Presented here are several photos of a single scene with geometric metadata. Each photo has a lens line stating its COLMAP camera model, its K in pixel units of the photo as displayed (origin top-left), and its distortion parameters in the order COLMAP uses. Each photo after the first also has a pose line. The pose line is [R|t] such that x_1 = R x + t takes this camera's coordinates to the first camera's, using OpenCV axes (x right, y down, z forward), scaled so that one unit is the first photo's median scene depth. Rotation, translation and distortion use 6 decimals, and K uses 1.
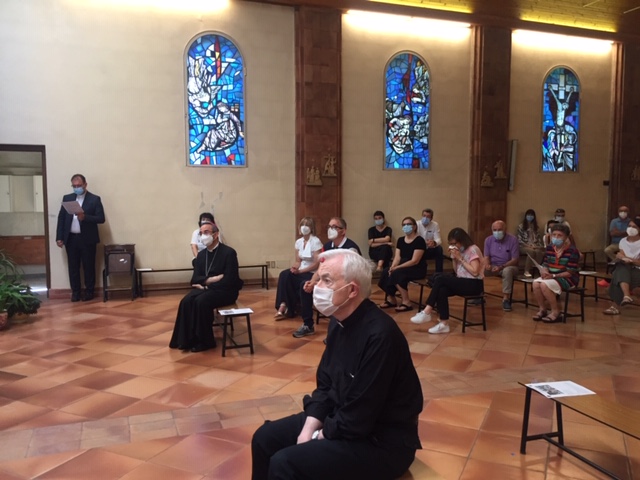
lens RADIAL K [[549.5, 0, 319.7], [0, 549.5, 239.6], [0, 0, 1]] dist [0.066751, -0.071365]
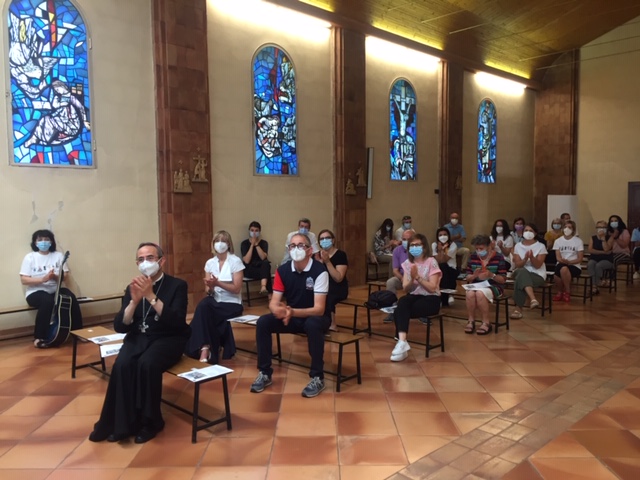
lens RADIAL K [[549.5, 0, 320.1], [0, 549.5, 238.2], [0, 0, 1]] dist [0.066751, -0.071365]
pose [[0.911619, -0.033447, 0.409672, -0.163630], [0.042515, 0.999011, -0.013043, -0.011028], [-0.408831, 0.029308, 0.912140, 0.170230]]
